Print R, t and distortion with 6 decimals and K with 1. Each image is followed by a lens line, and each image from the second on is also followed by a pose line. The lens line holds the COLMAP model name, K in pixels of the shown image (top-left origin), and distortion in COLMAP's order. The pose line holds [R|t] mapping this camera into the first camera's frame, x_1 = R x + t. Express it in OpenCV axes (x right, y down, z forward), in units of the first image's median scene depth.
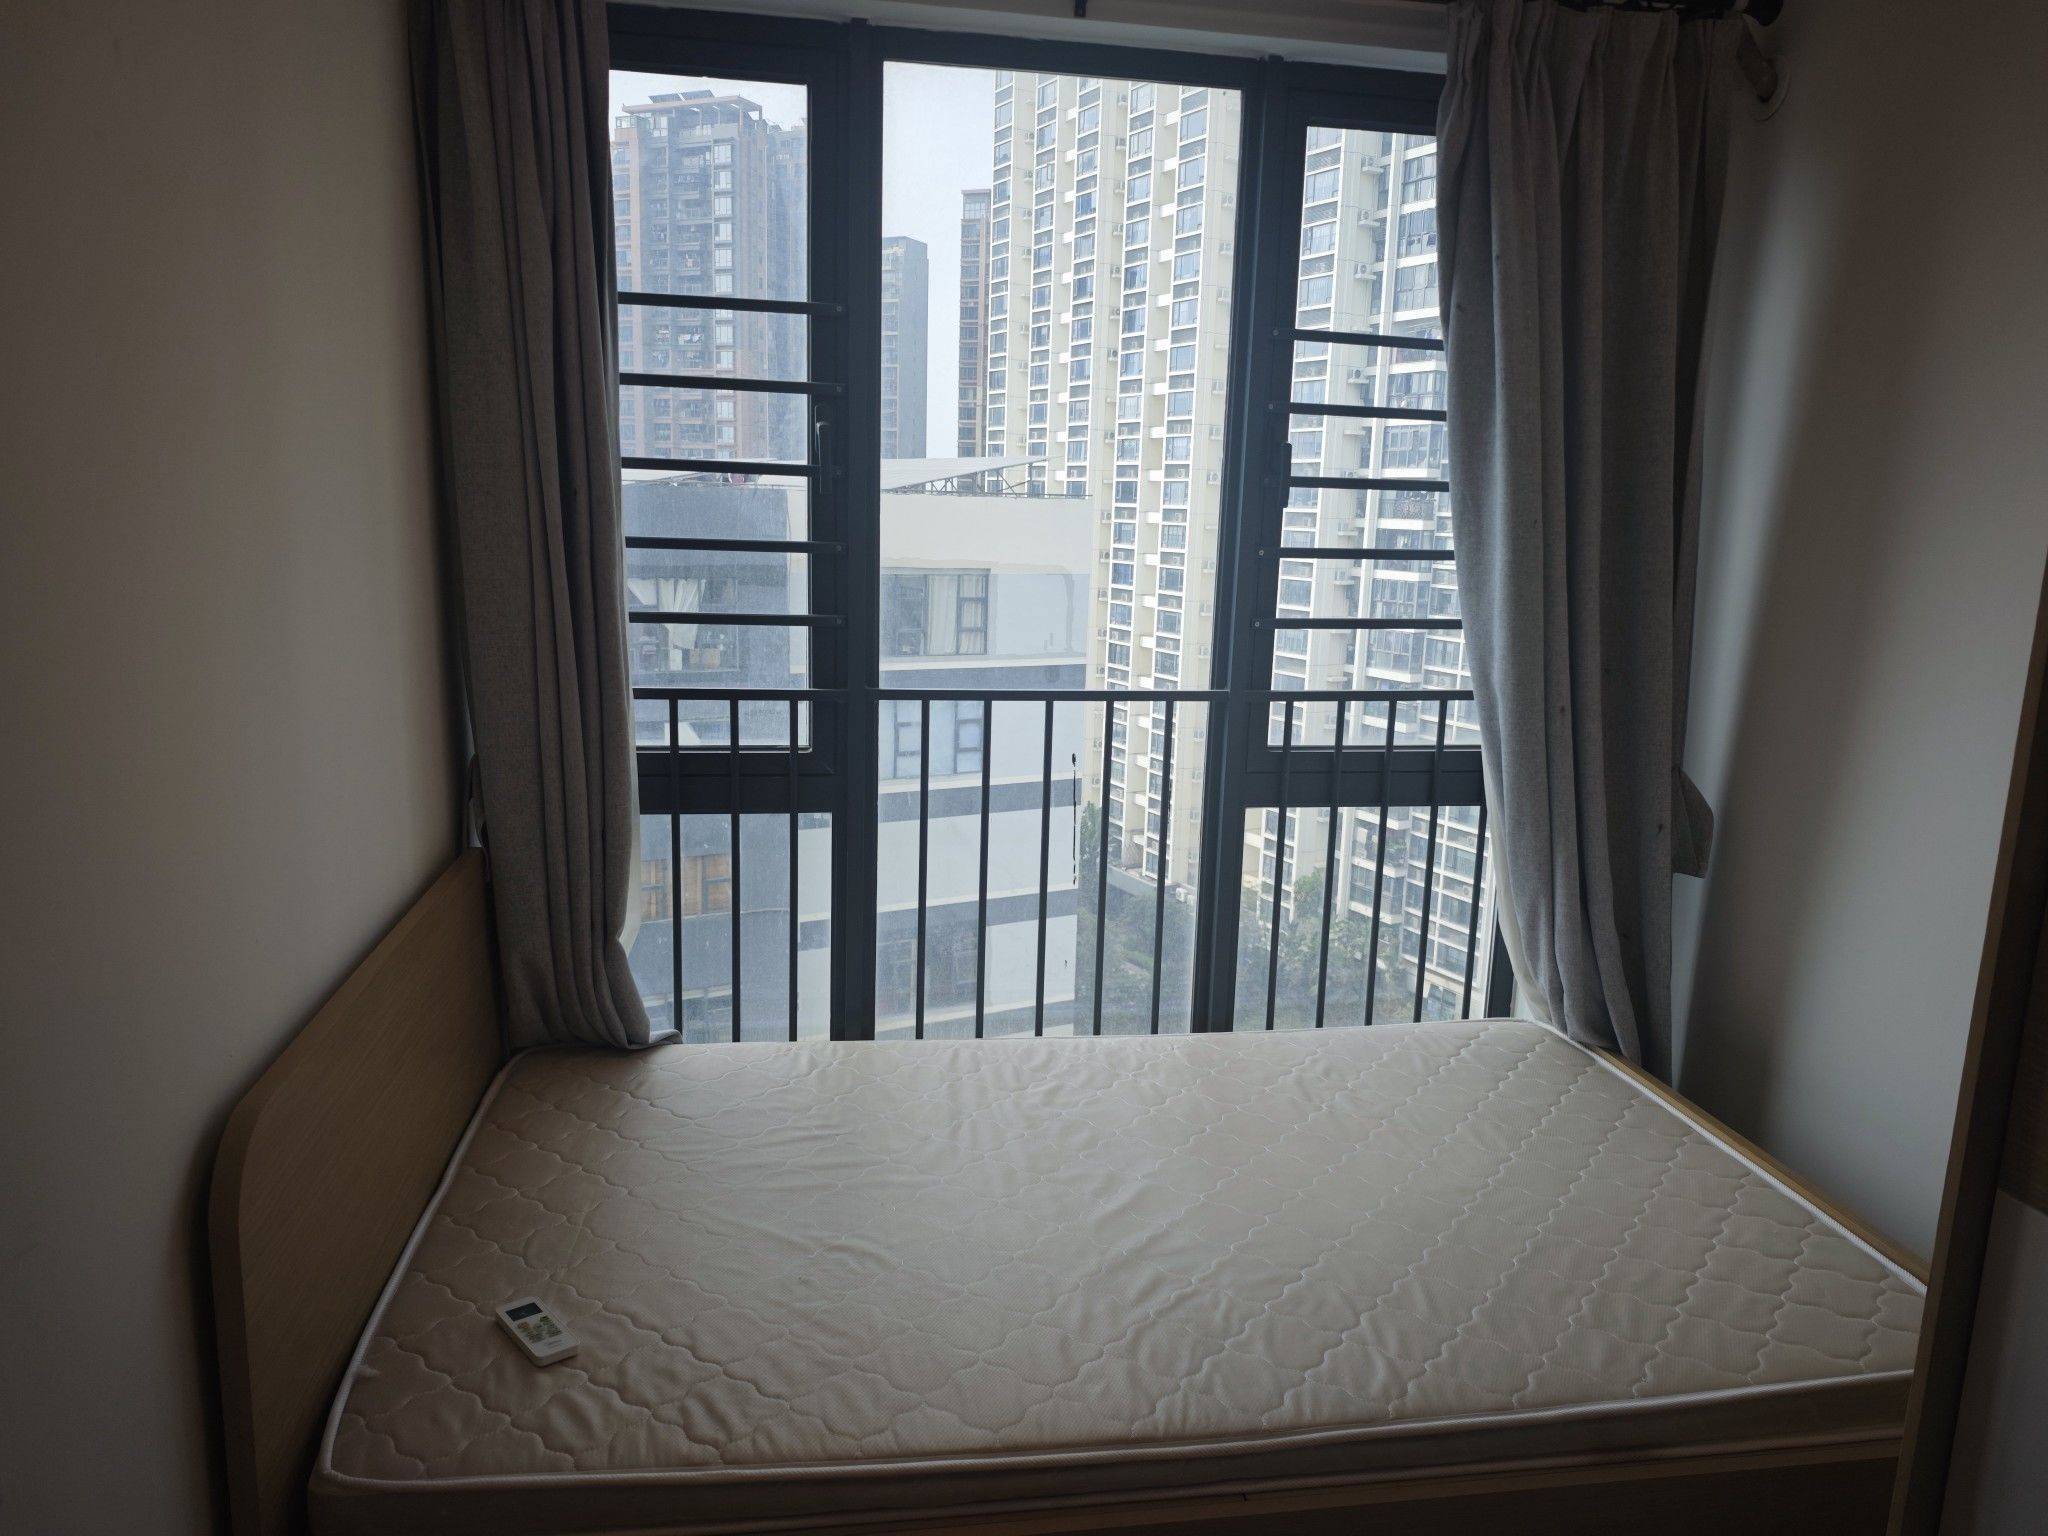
lens RADIAL K [[1426.9, 0, 1024.0], [0, 1426.9, 768.0], [0, 0, 1]] dist [-0.001779, -0.004100]
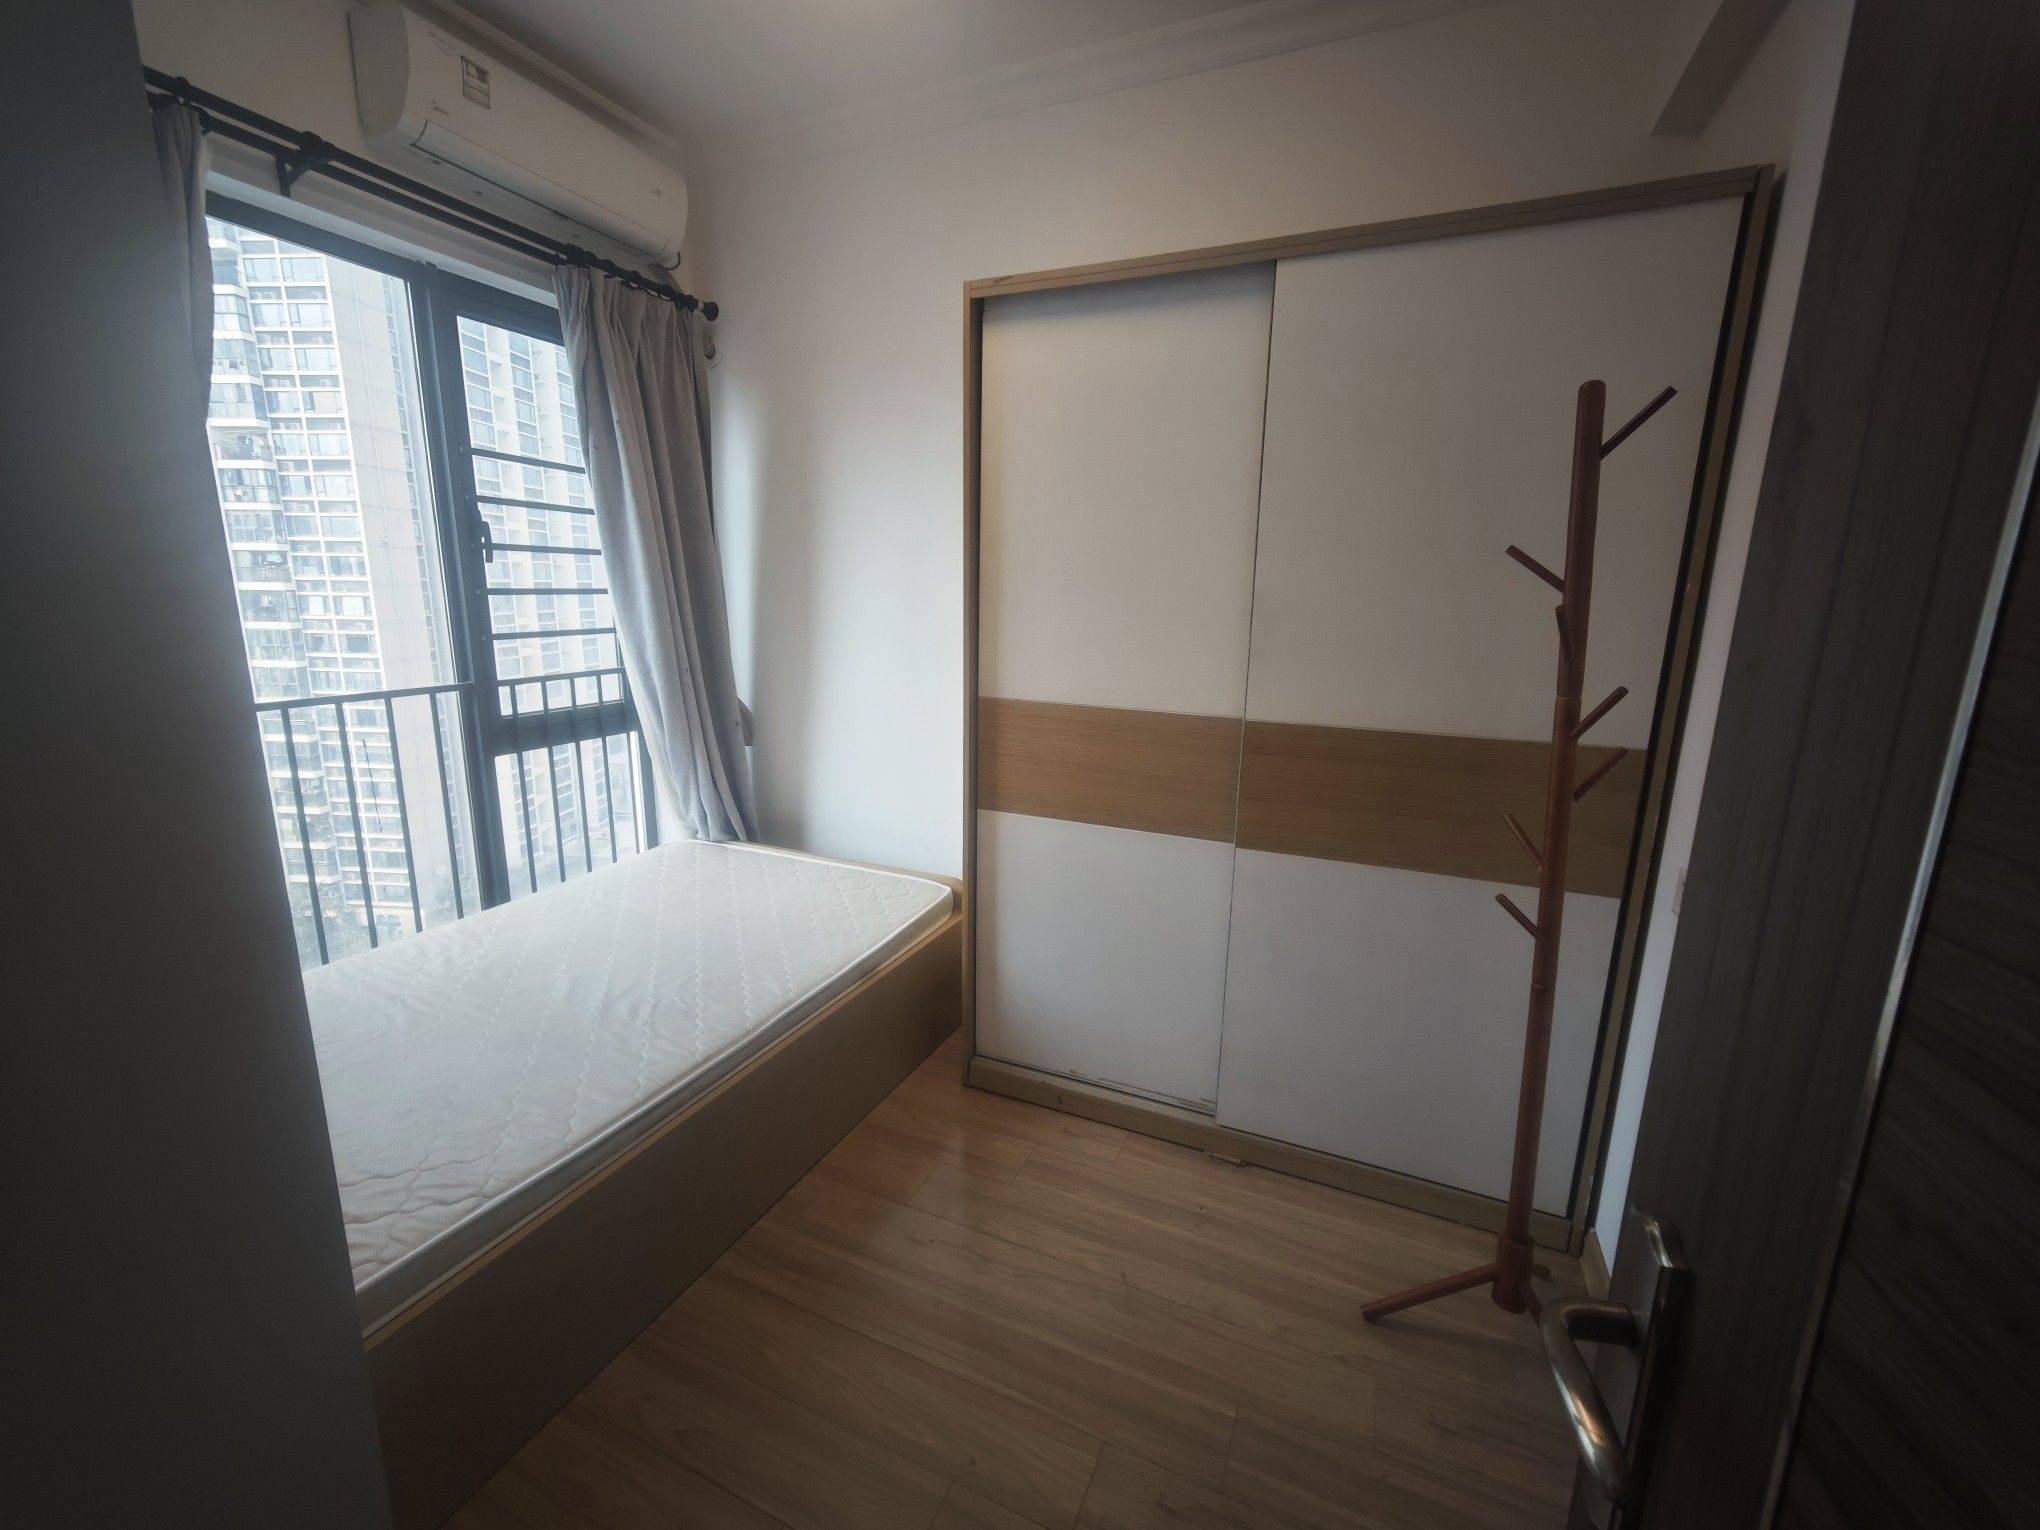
lens RADIAL K [[823.6, 0, 1019.0], [0, 823.6, 753.4], [0, 0, 1]] dist [0.000877, 0.000371]
pose [[0.552066, -0.185912, 0.812810, -0.281607], [0.155950, 0.980646, 0.118378, 0.007356], [-0.819086, 0.061405, 0.570375, 0.013847]]
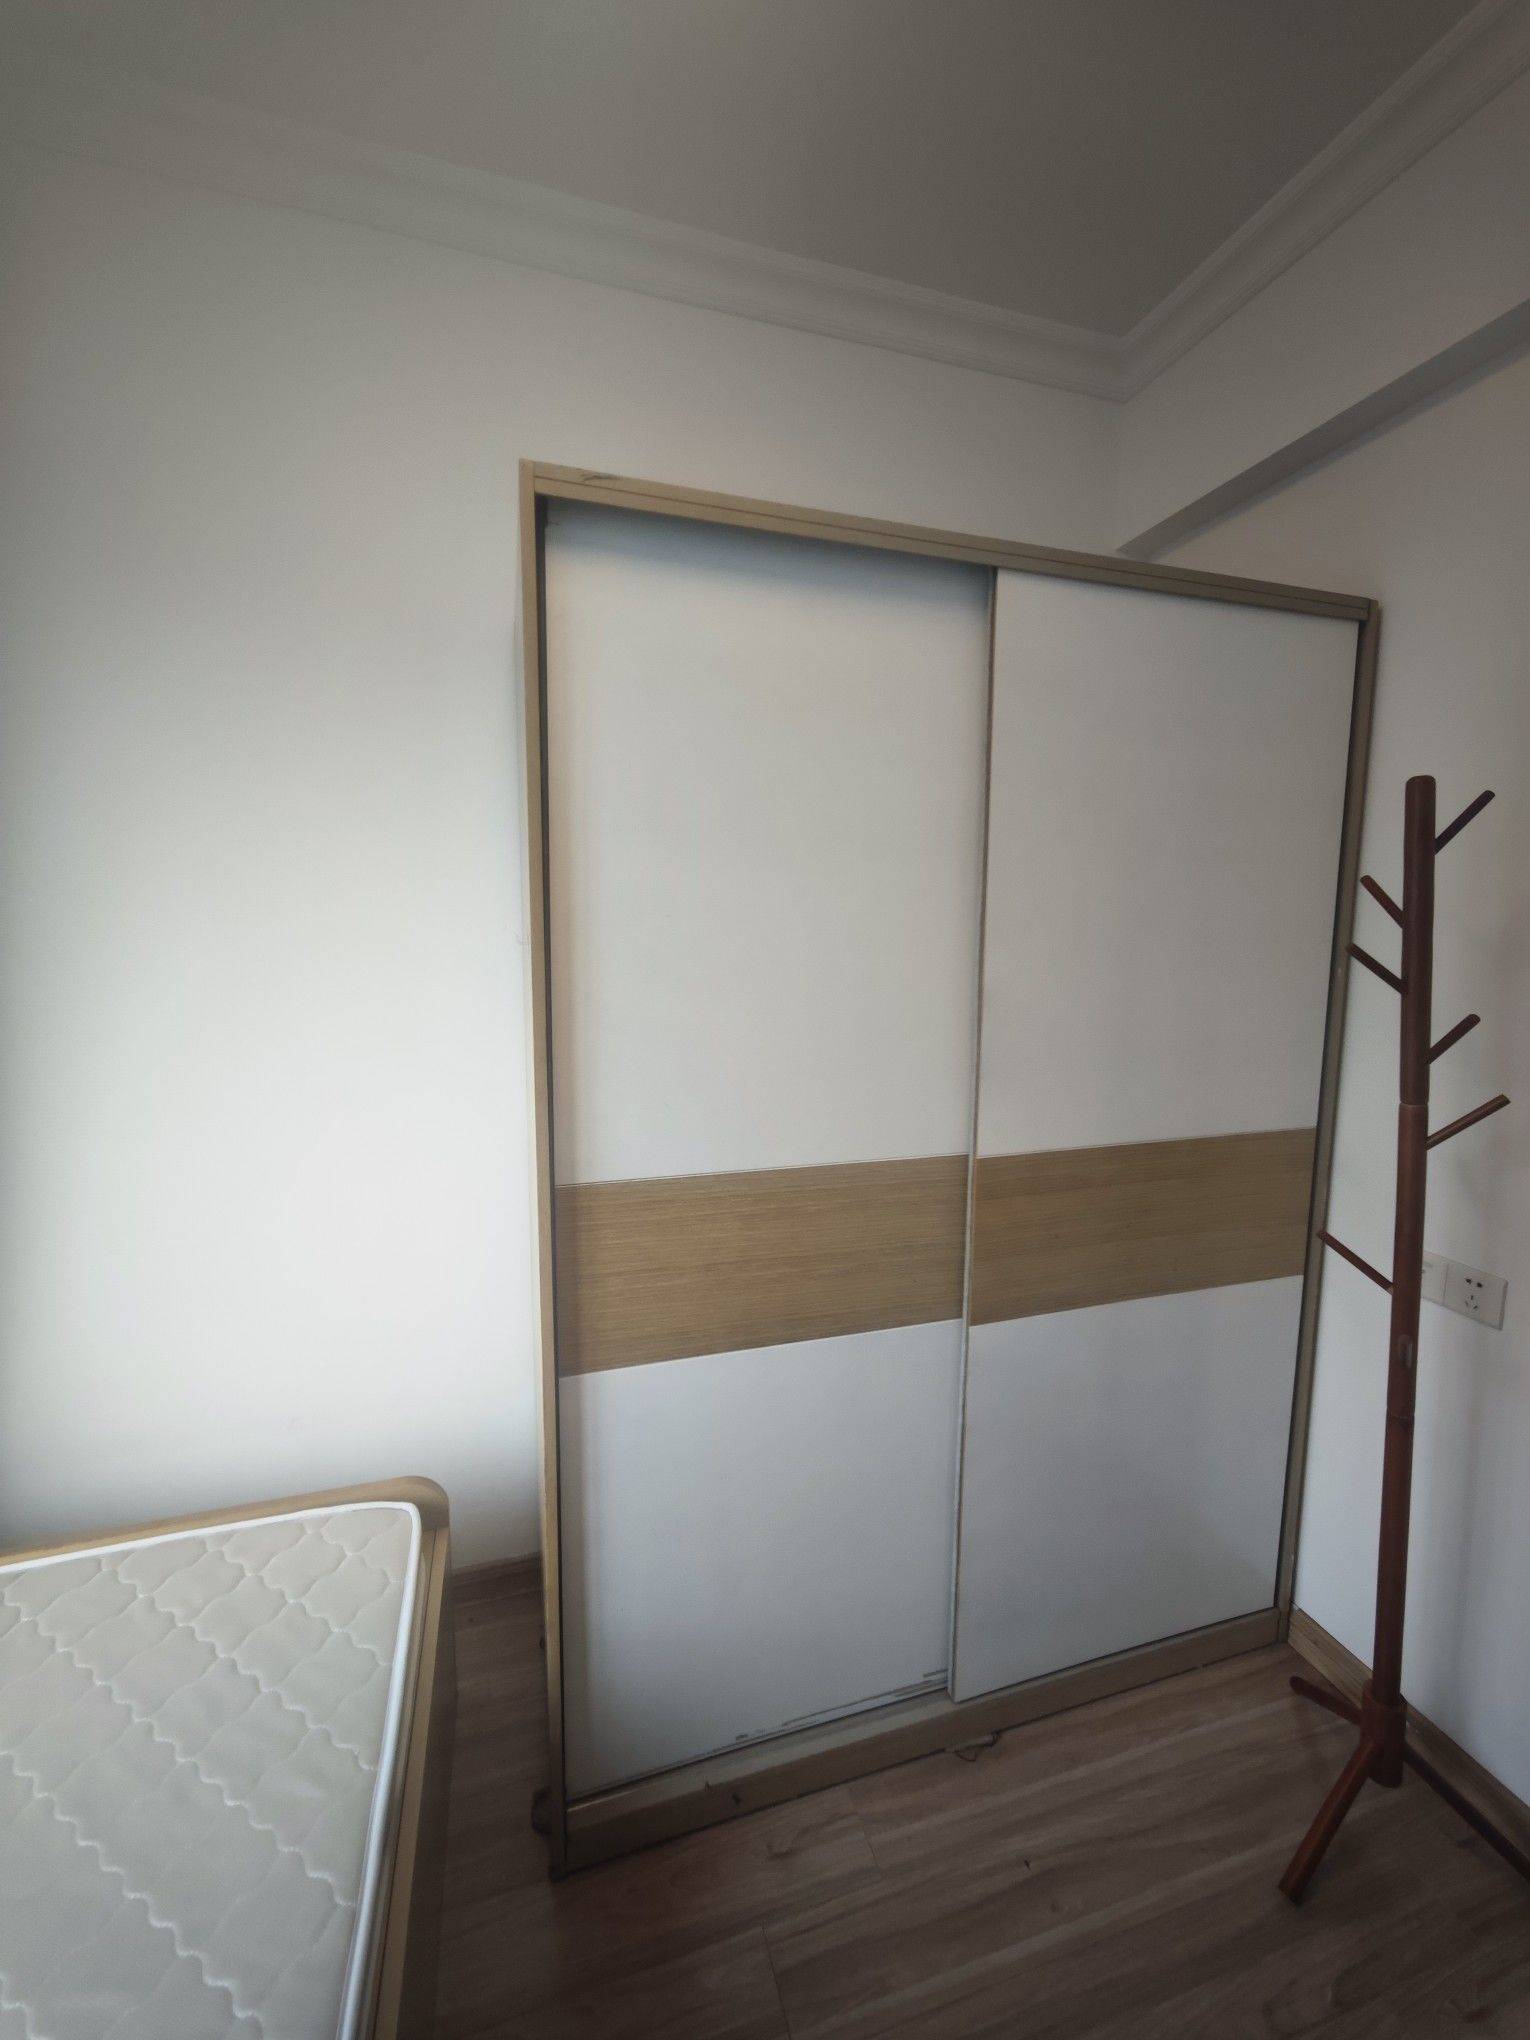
lens RADIAL K [[823.6, 0, 765.0], [0, 823.6, 1020.0], [0, 0, 1]] dist [0.000877, 0.000371]
pose [[-0.137991, -0.131354, 0.981685, -0.092324], [0.180394, 0.971254, 0.155315, -0.094969], [-0.973867, 0.198522, -0.110329, 0.417296]]
